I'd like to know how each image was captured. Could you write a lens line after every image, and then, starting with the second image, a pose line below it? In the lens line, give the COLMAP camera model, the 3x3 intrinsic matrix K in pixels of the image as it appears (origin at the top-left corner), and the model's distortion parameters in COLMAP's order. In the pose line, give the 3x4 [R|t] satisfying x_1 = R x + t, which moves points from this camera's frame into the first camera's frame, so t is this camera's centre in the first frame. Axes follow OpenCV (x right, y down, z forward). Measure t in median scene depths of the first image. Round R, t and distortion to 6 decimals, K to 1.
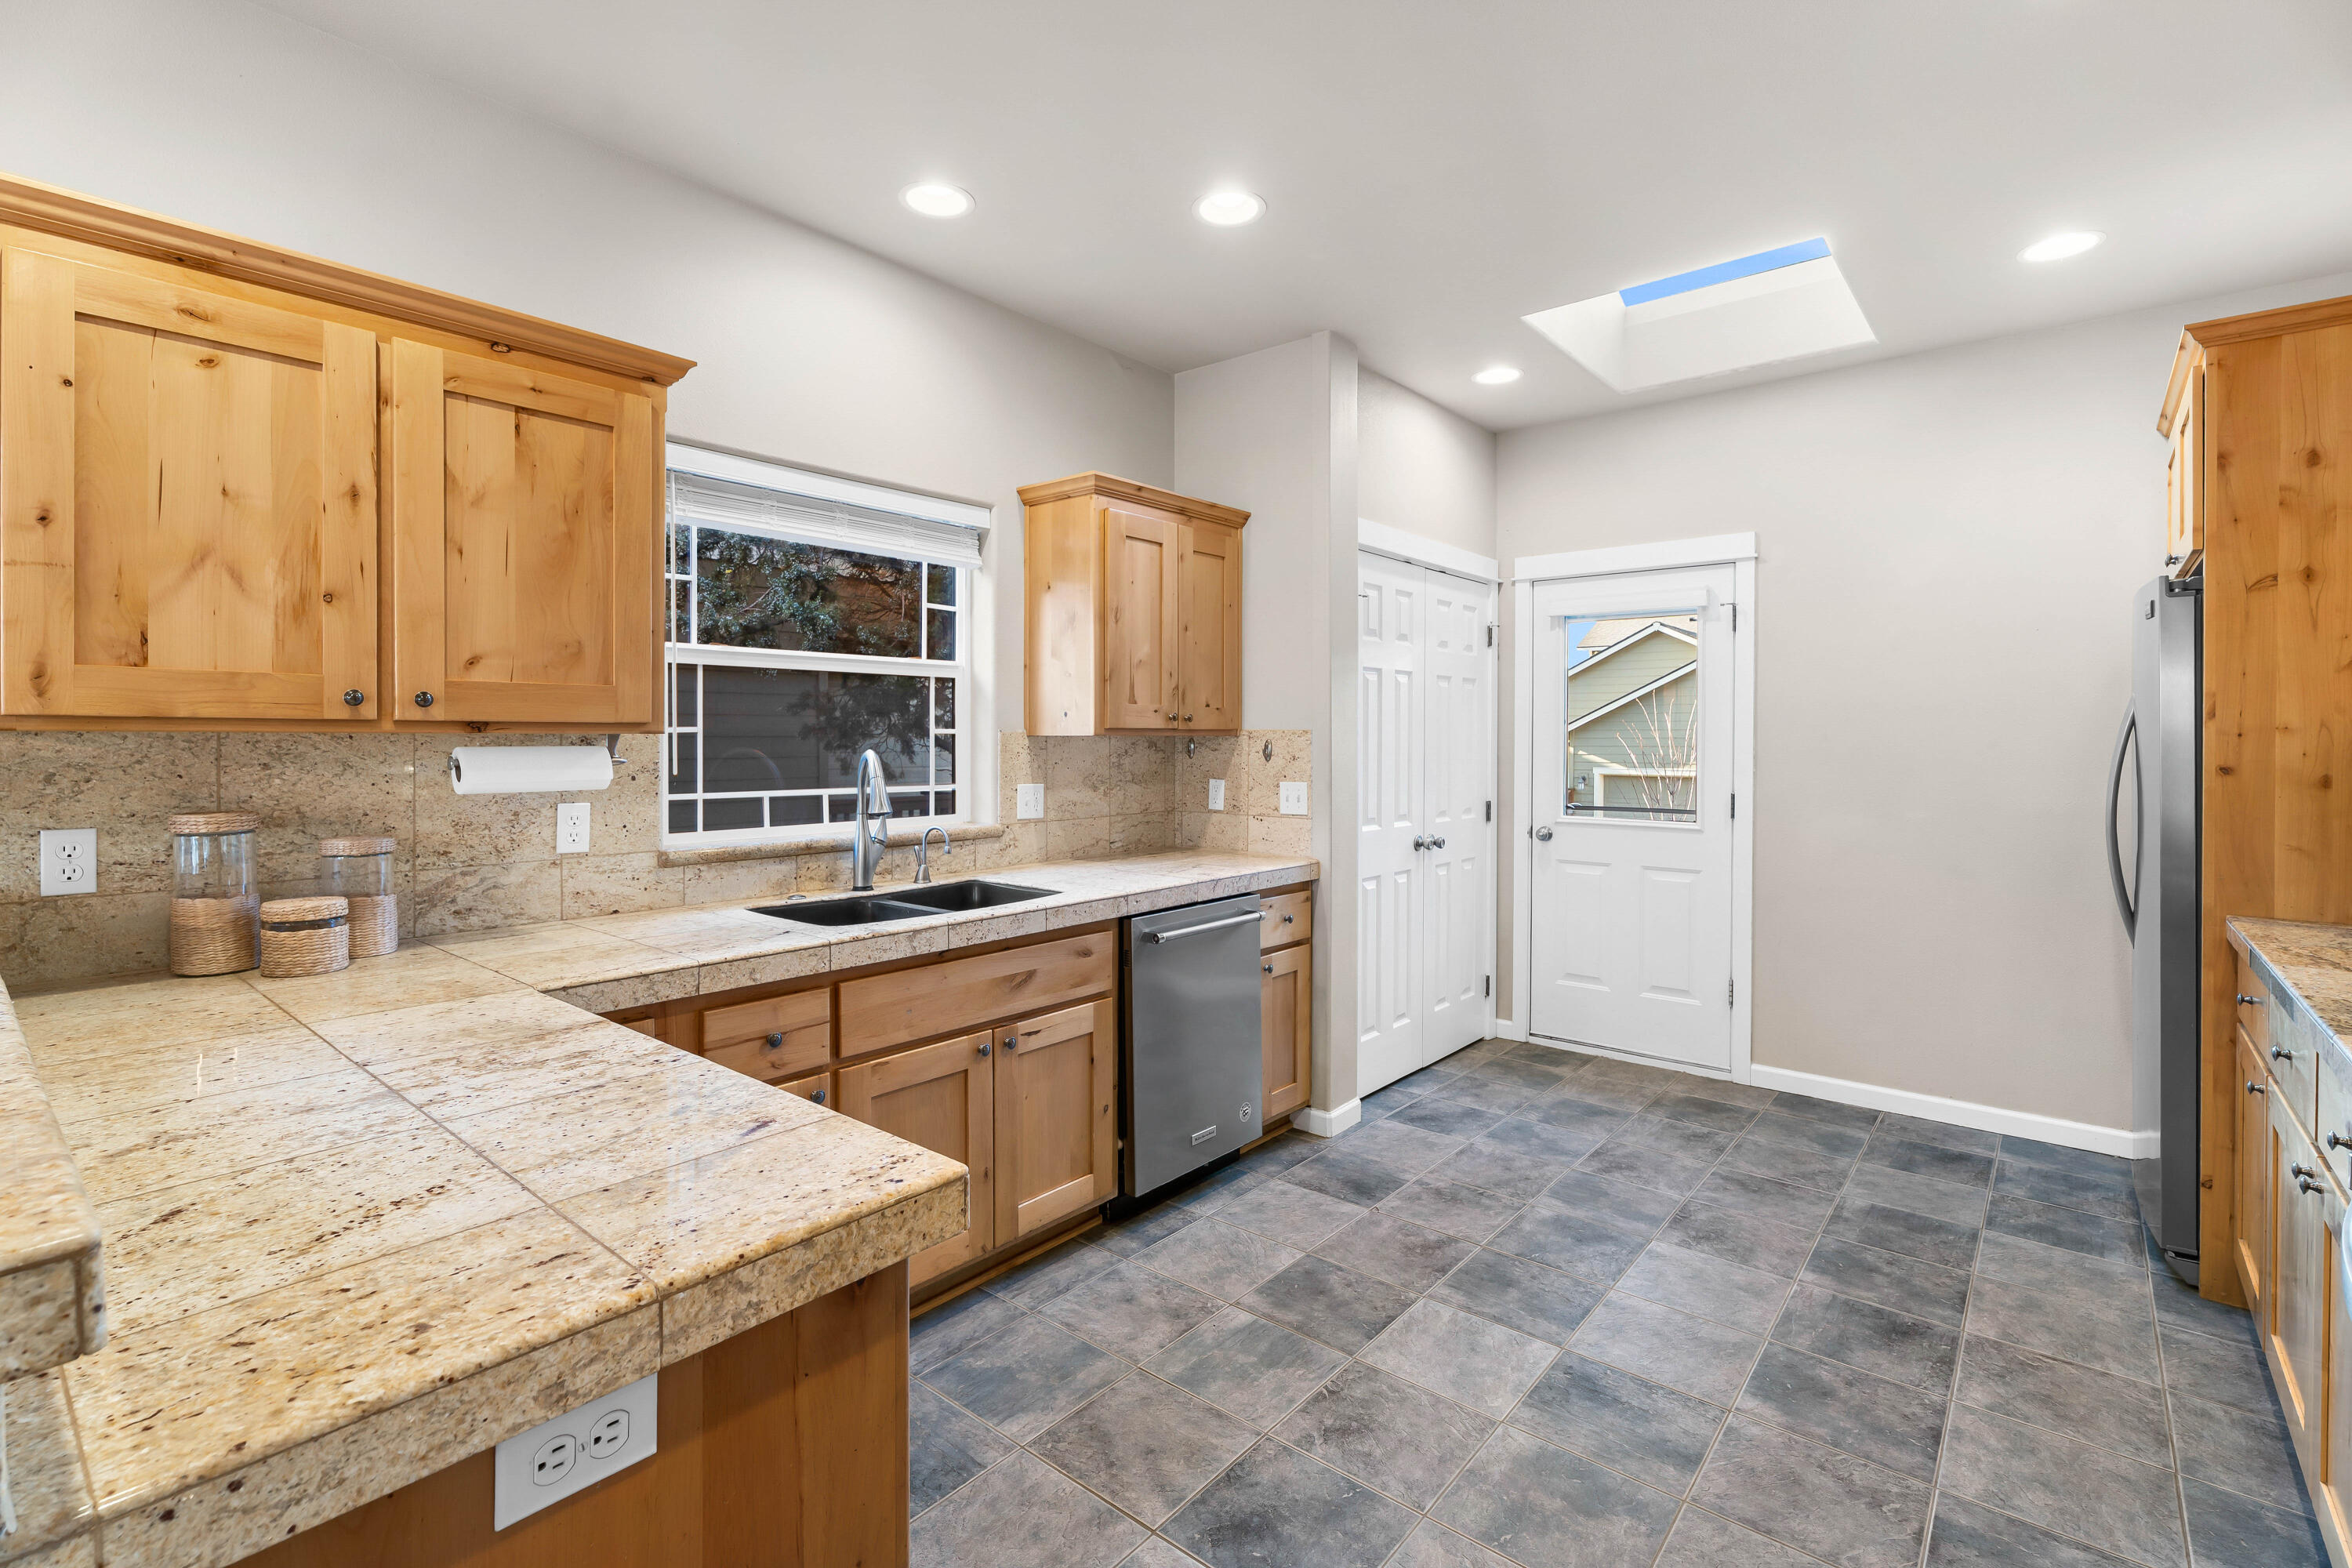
lens RADIAL K [[1064.4, 0, 1174.2], [0, 1064.4, 760.7], [0, 0, 1]] dist [0.000438, -0.000166]
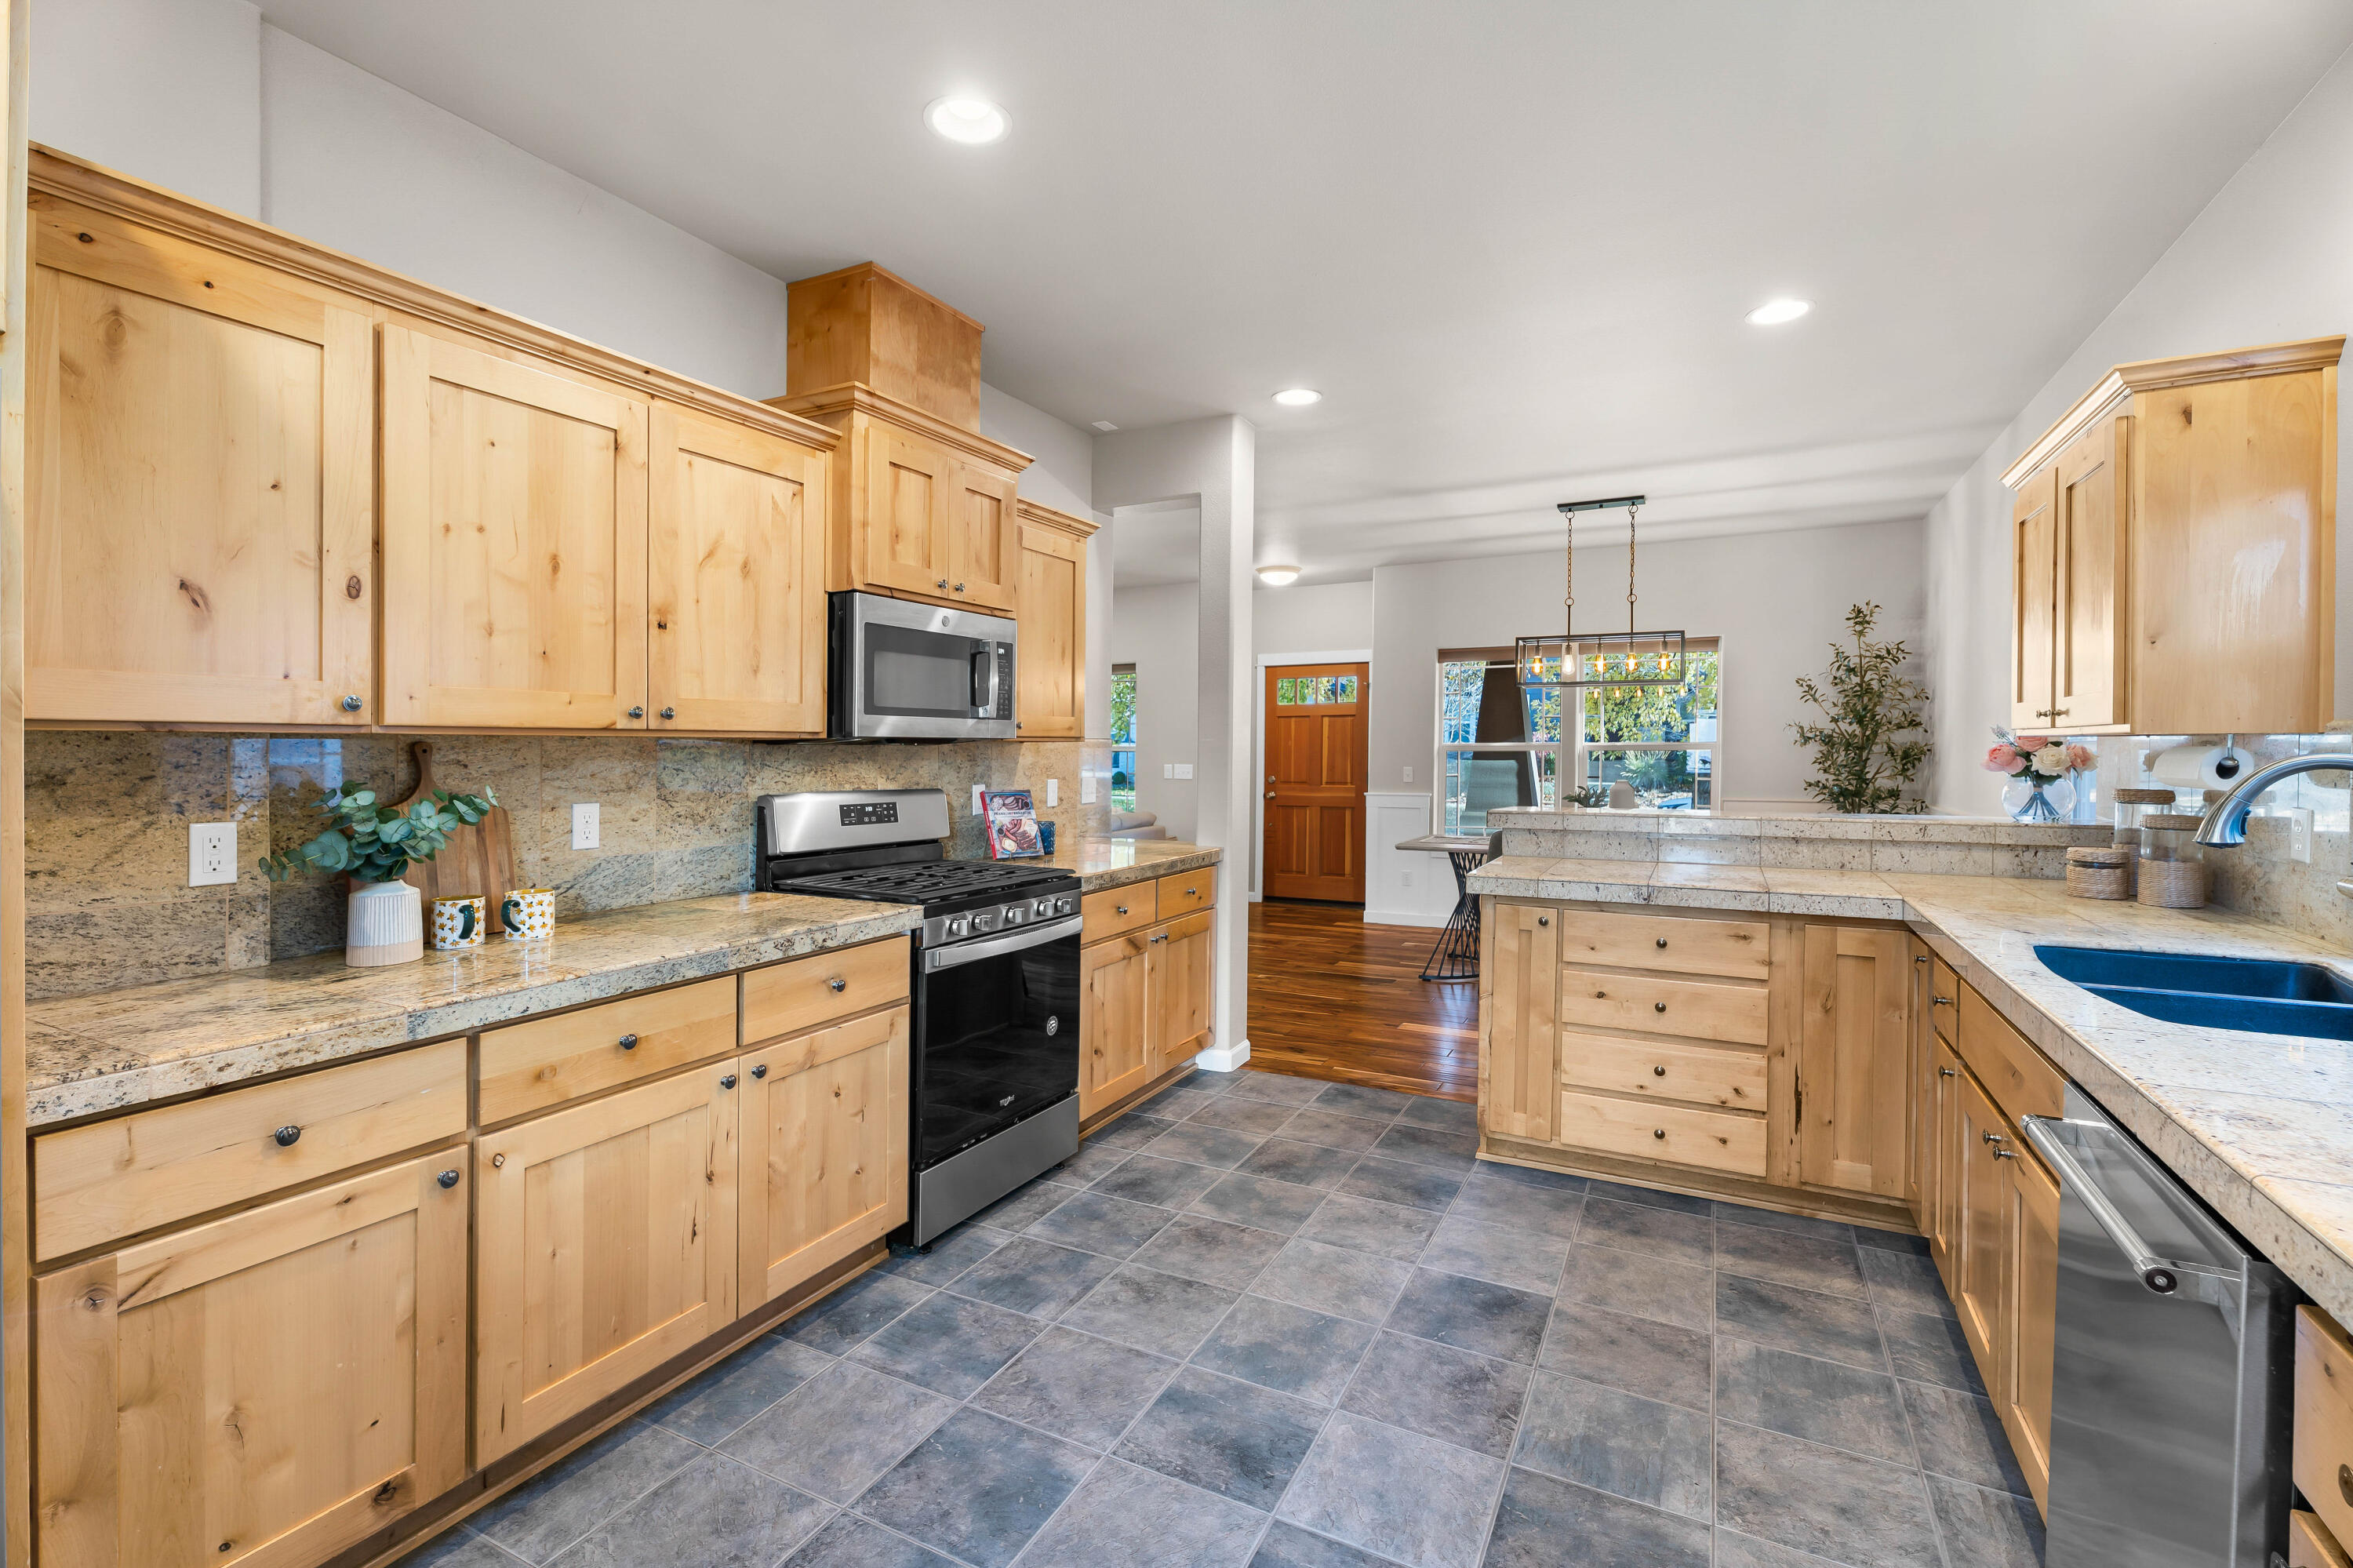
lens RADIAL K [[1064.8, 0, 1174.5], [0, 1064.8, 763.1], [0, 0, 1]] dist [0.000438, -0.000166]
pose [[-0.974866, 0.005829, -0.222717, 0.661640], [-0.001417, 0.999475, 0.032360, -0.026447], [0.222789, 0.031862, -0.974346, 1.885496]]
